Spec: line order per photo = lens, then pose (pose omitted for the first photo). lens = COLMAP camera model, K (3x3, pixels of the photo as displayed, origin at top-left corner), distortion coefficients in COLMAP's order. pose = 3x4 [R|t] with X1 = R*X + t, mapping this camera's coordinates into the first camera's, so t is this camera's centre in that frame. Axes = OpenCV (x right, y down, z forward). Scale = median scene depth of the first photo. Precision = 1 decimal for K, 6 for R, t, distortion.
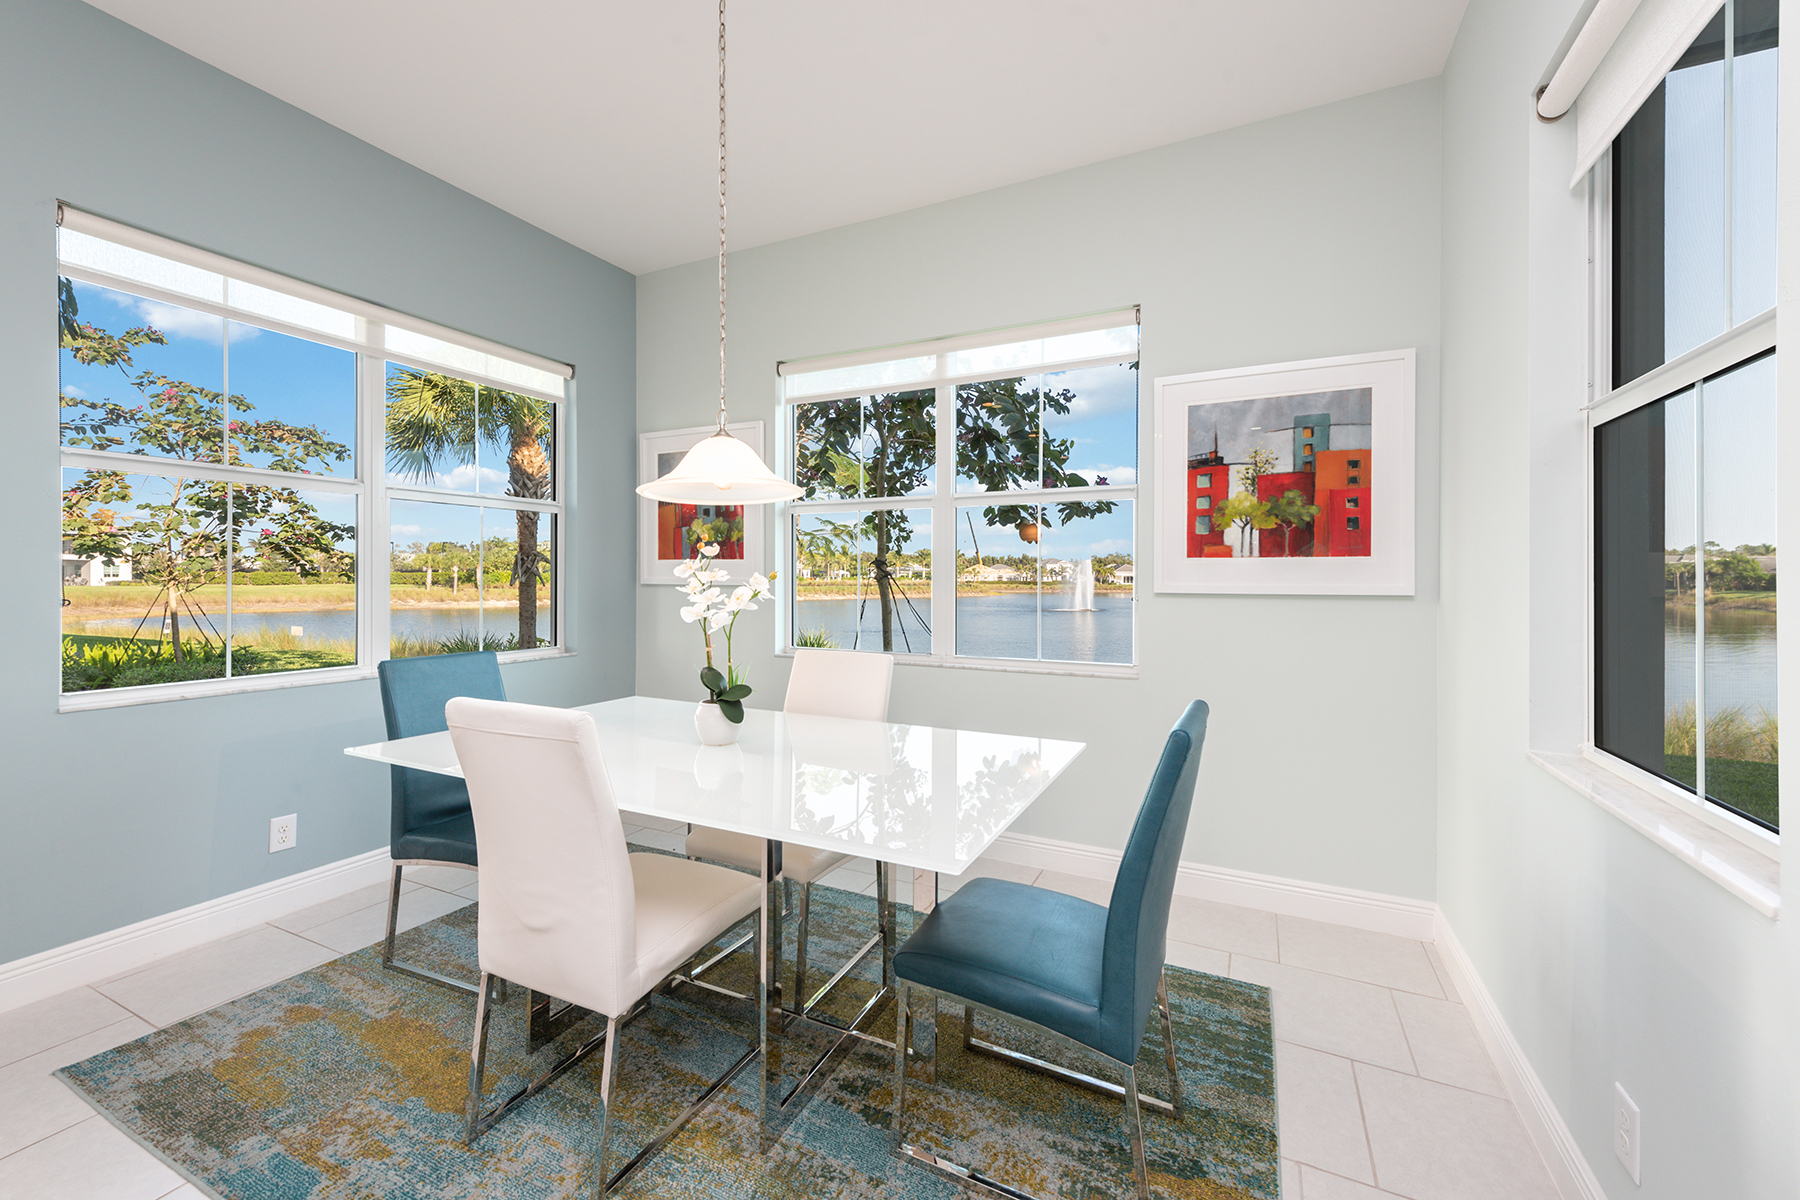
lens RADIAL K [[711.1, 0, 895.8], [0, 711.1, 577.3], [0, 0, 1]] dist [0.004101, -0.000110]
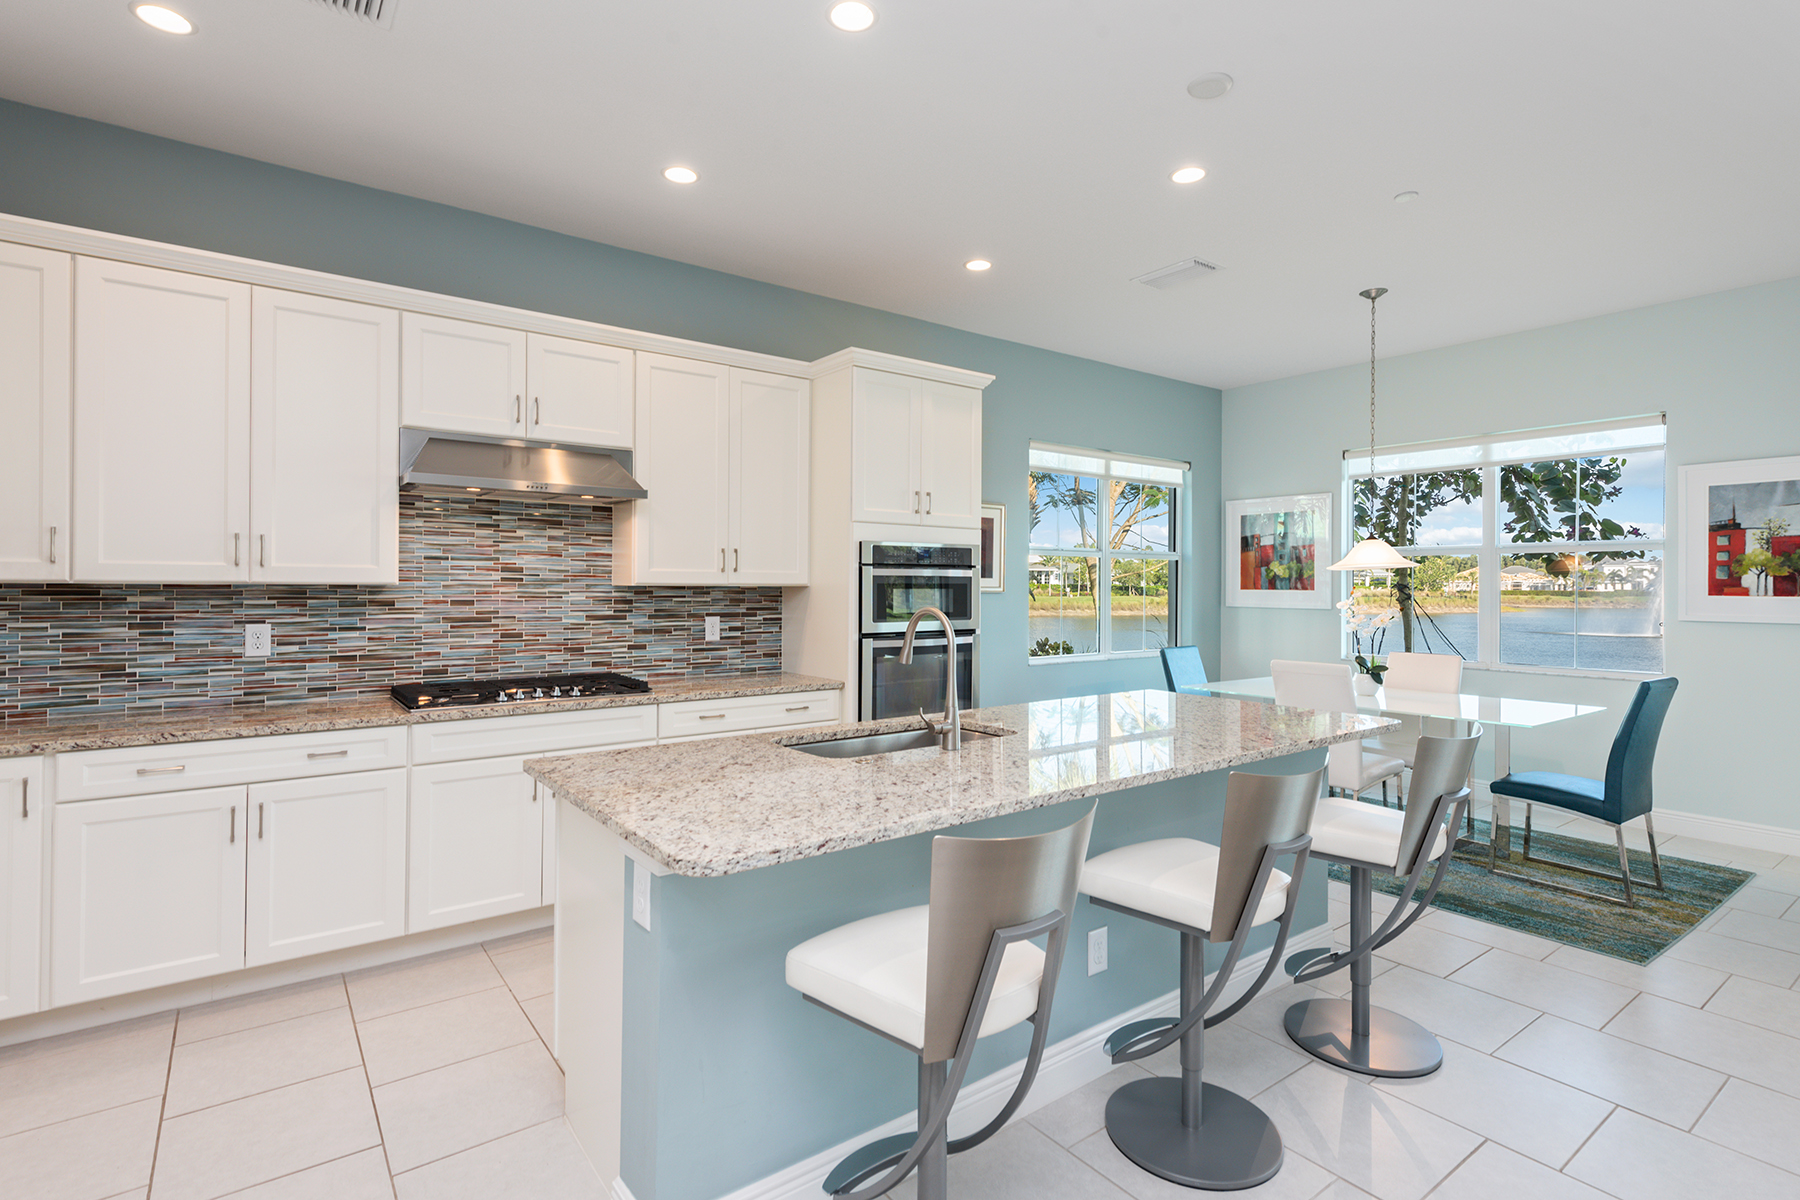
lens RADIAL K [[864.3, 0, 908.8], [0, 864.3, 589.7], [0, 0, 1]] dist [0.014645, 0.000183]
pose [[0.894355, 0.001496, -0.447355, -0.225885], [0.000954, 0.999986, 0.005251, -0.050461], [0.447356, -0.005123, 0.894341, -1.252780]]
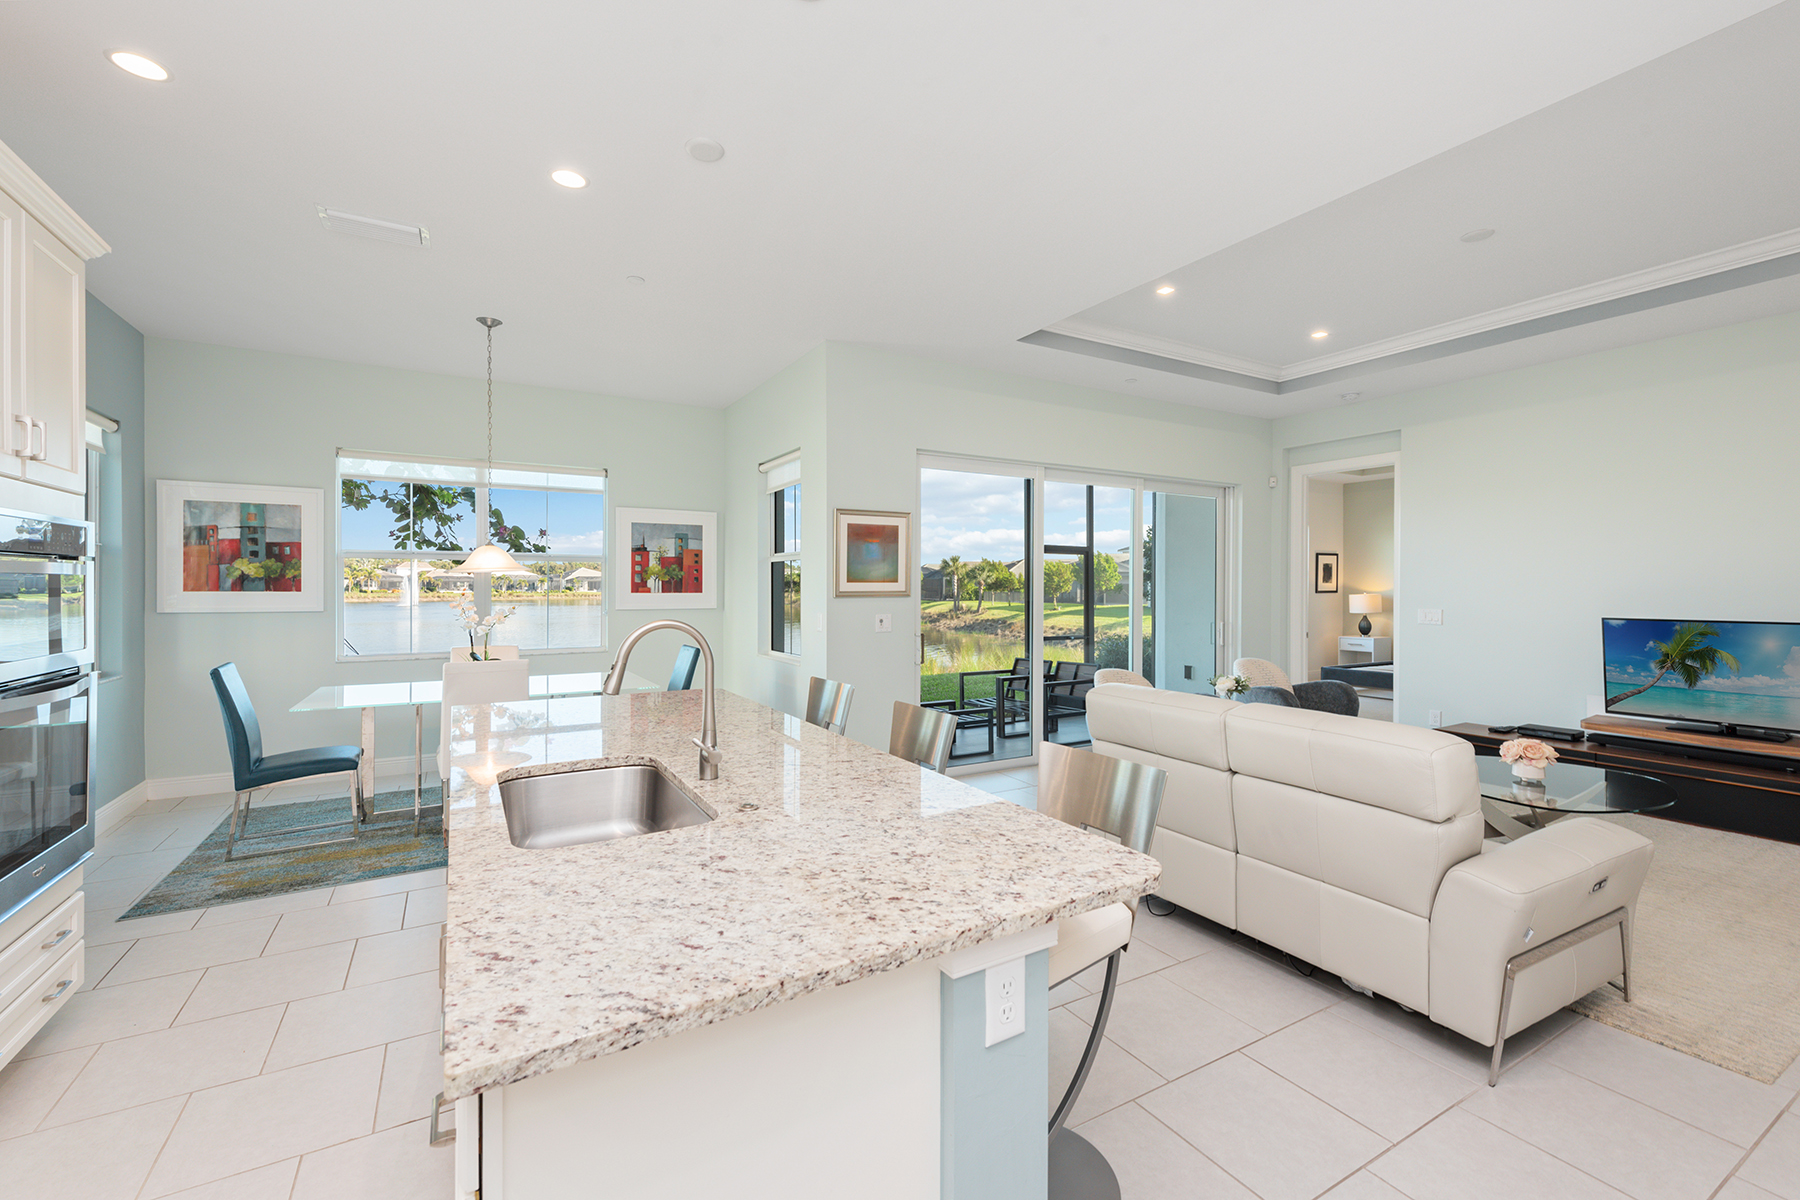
lens RADIAL K [[748.7, 0, 902.5], [0, 748.7, 588.2], [0, 0, 1]] dist [0.010644, -0.000029]
pose [[0.548870, -0.003259, 0.835901, -1.061280], [-0.001711, 0.999986, 0.005023, -0.056003], [-0.835906, -0.004187, 0.548857, -0.953897]]
